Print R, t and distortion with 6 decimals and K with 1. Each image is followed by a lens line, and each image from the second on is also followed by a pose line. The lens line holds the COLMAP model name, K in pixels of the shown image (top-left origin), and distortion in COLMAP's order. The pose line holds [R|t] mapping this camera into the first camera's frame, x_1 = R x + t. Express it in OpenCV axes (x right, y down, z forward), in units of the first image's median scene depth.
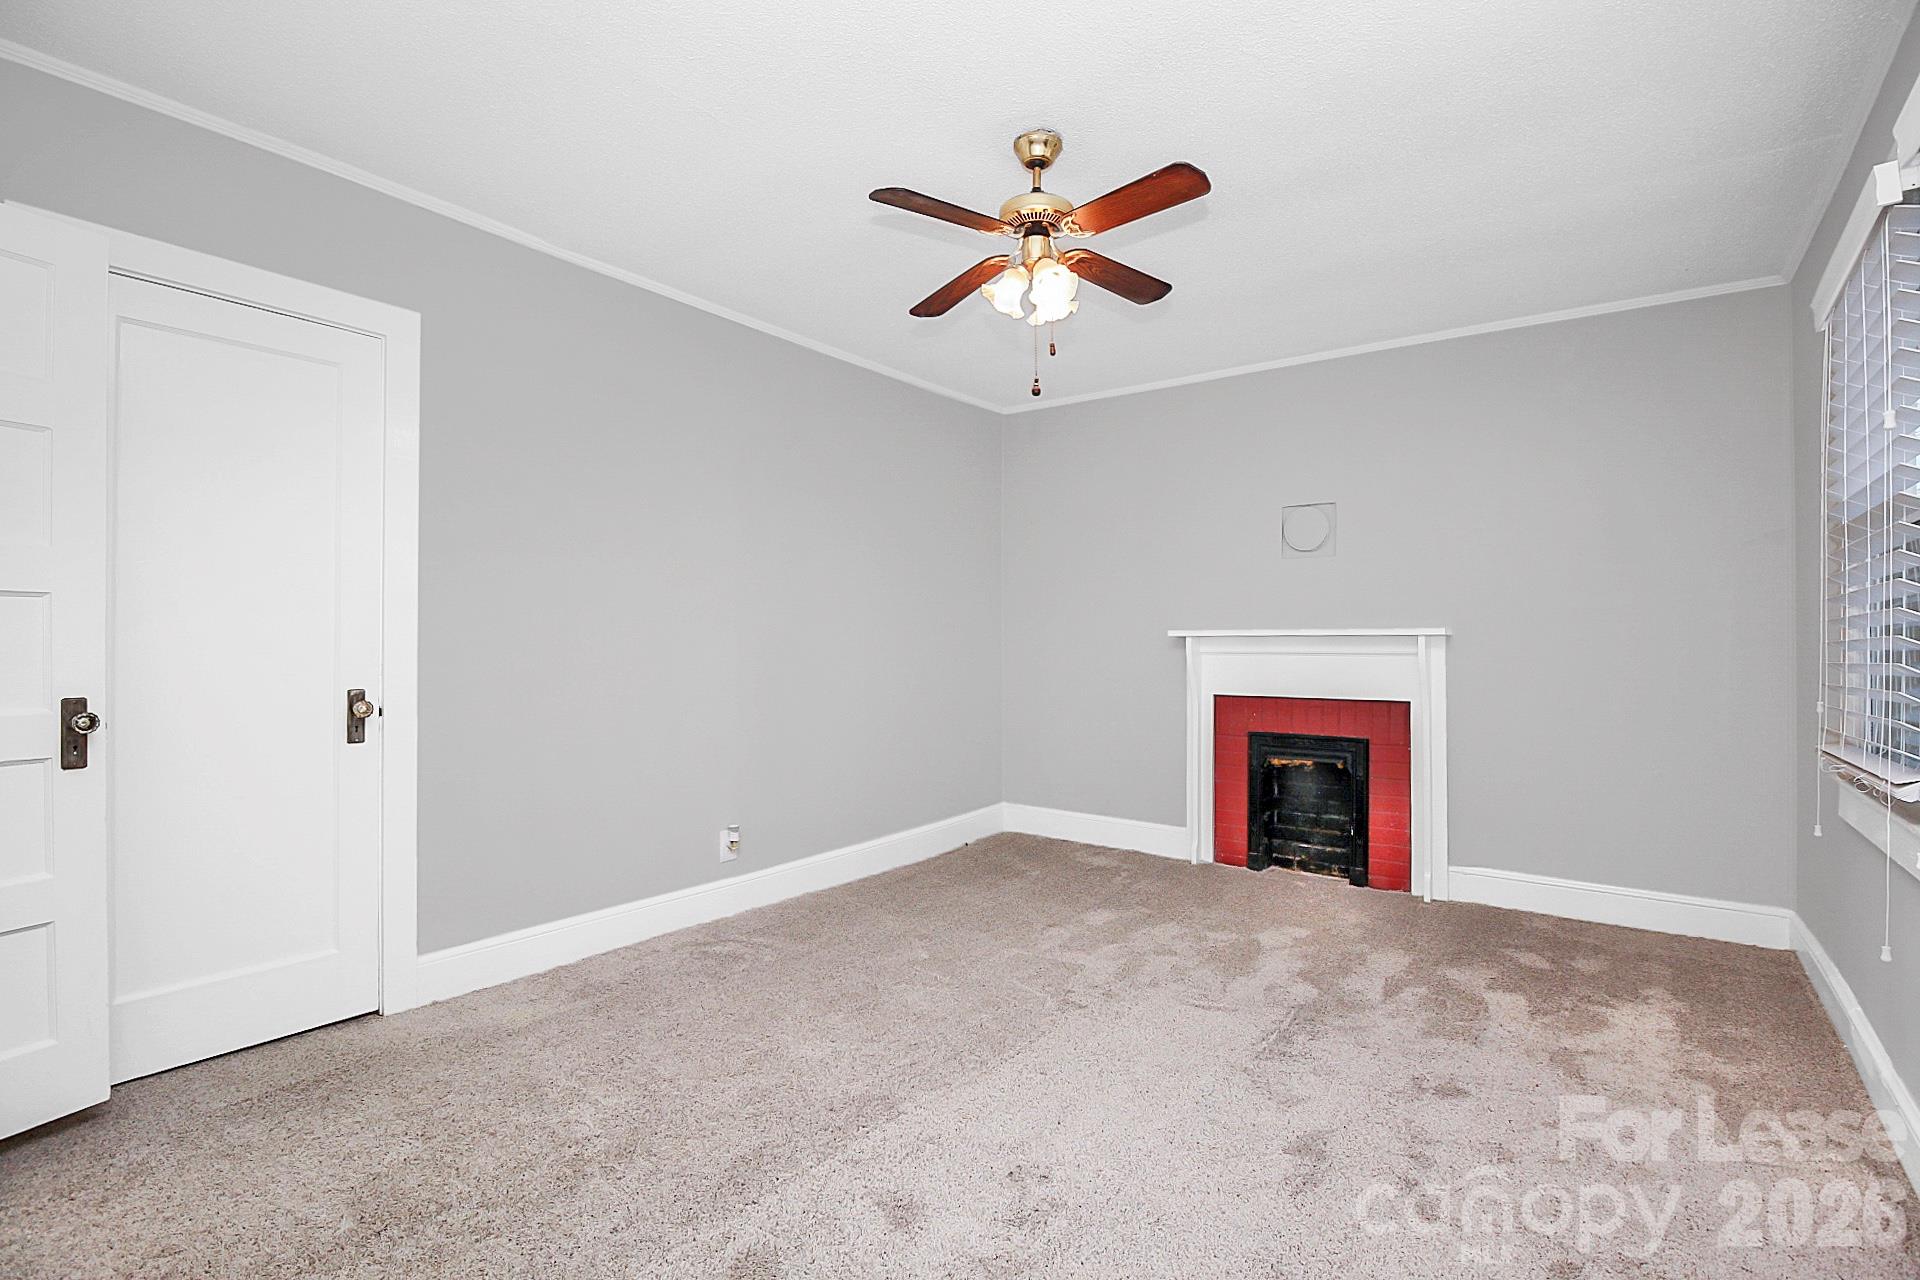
lens RADIAL K [[913.6, 0, 960.0], [0, 913.6, 640.0], [0, 0, 1]] dist [-0.000722, -0.012859]
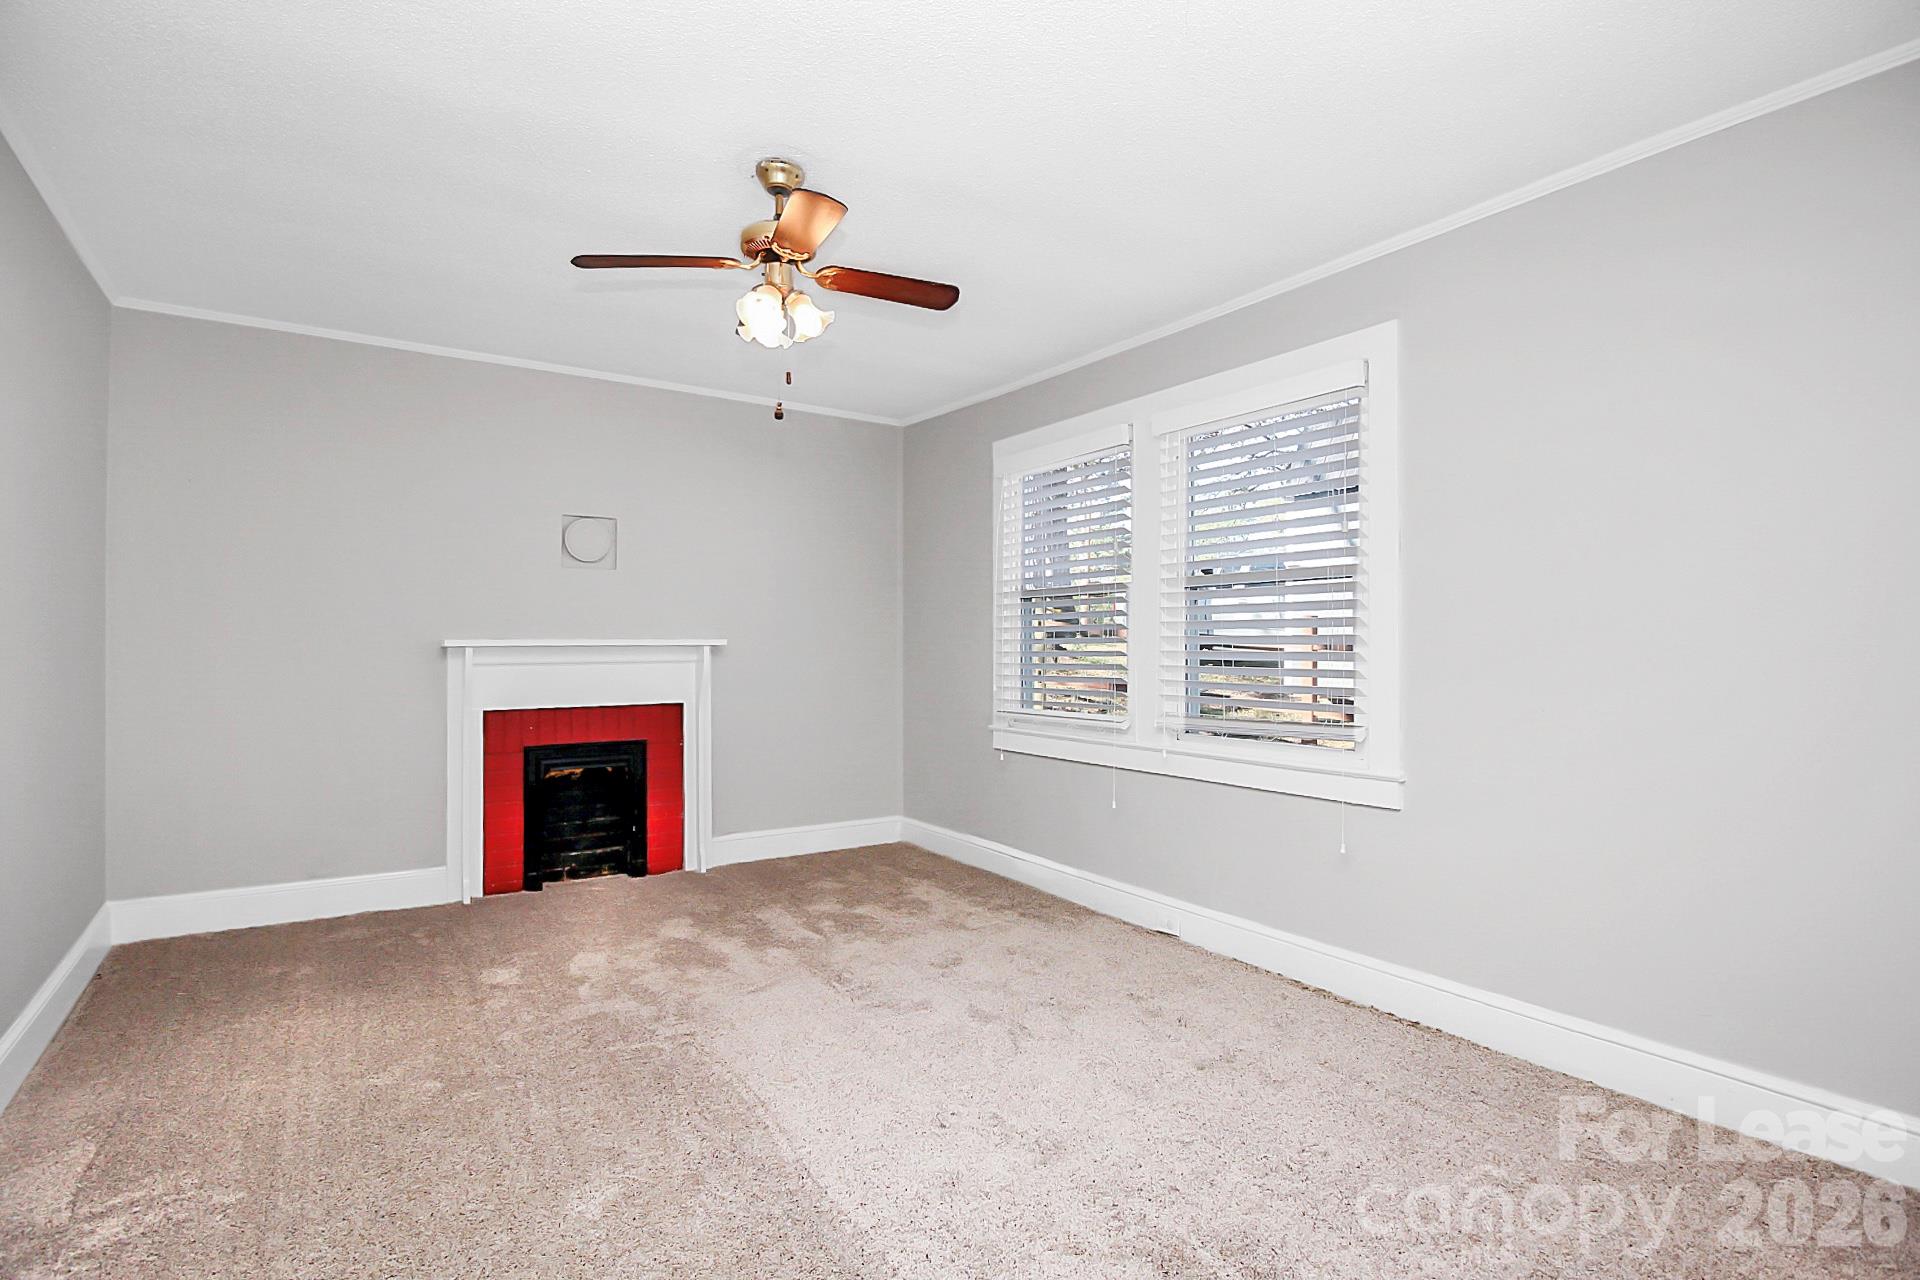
lens RADIAL K [[941.3, 0, 964.7], [0, 941.3, 635.4], [0, 0, 1]] dist [-0.001516, -0.000215]
pose [[0.314175, 0.005535, 0.949349, -0.505903], [-0.004166, 0.999981, -0.004451, -0.013548], [-0.949356, -0.002557, 0.314193, 0.283567]]
